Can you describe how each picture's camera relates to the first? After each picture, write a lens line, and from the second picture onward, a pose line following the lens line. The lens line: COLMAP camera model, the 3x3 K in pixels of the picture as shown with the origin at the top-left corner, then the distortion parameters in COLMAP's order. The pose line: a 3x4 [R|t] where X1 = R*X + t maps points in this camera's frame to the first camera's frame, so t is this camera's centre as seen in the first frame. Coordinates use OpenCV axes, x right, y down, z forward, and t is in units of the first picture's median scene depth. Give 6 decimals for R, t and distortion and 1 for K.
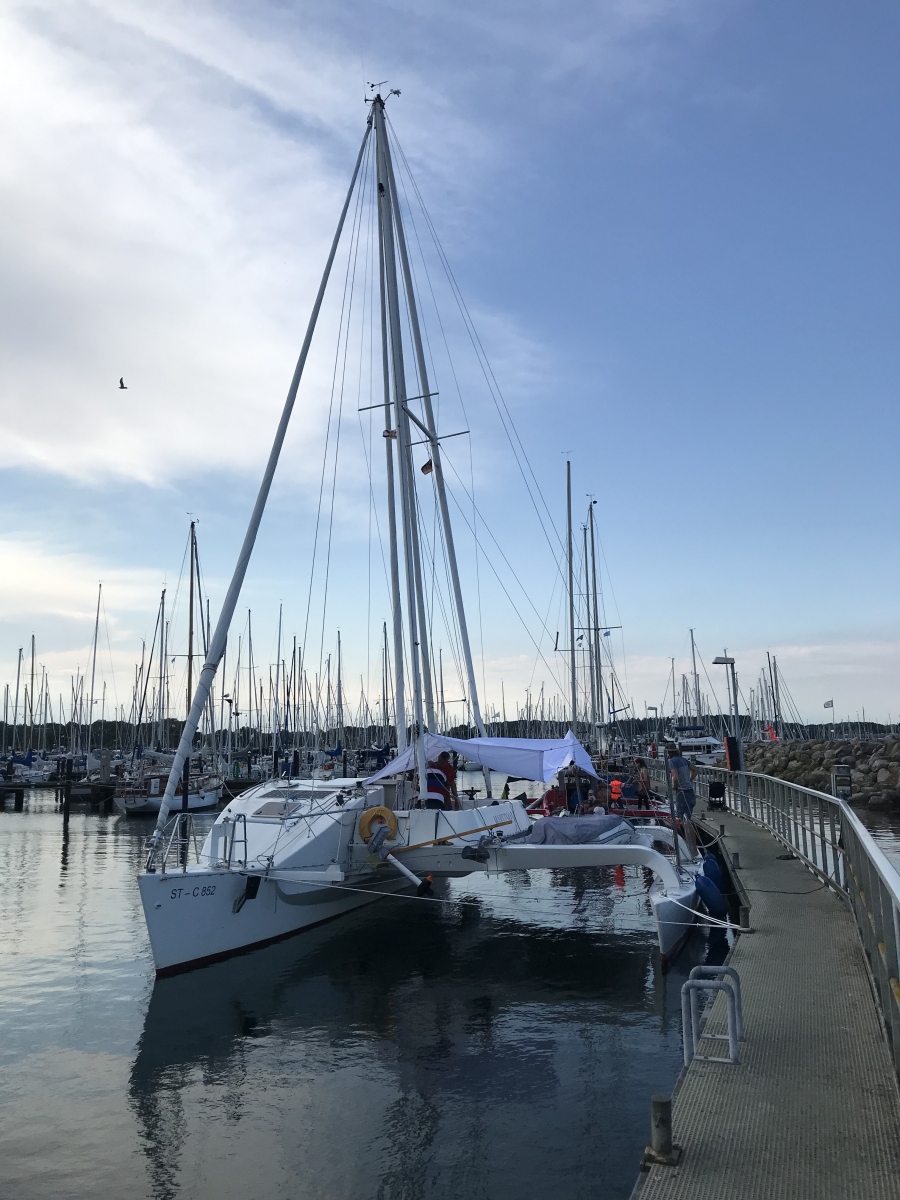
lens RADIAL K [[958.6, 0, 470.8], [0, 958.6, 595.8], [0, 0, 1]] dist [0.047617, -0.138026]
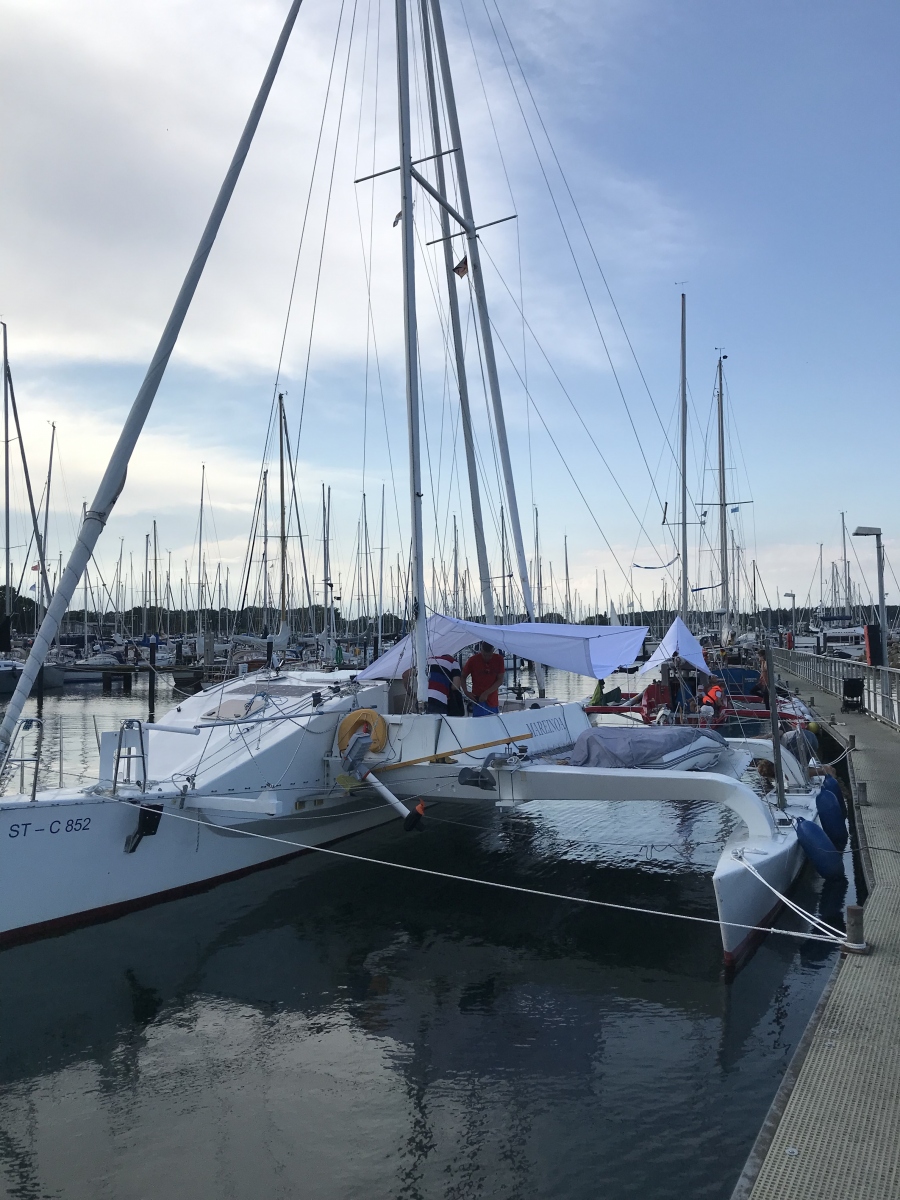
lens RADIAL K [[957.0, 0, 472.5], [0, 957.0, 596.2], [0, 0, 1]] dist [0.040124, -0.135936]
pose [[0.989789, 0.004589, -0.142468, 0.077646], [0.011853, 0.993370, 0.114351, 0.039835], [0.142049, -0.114872, 0.983172, 0.240064]]
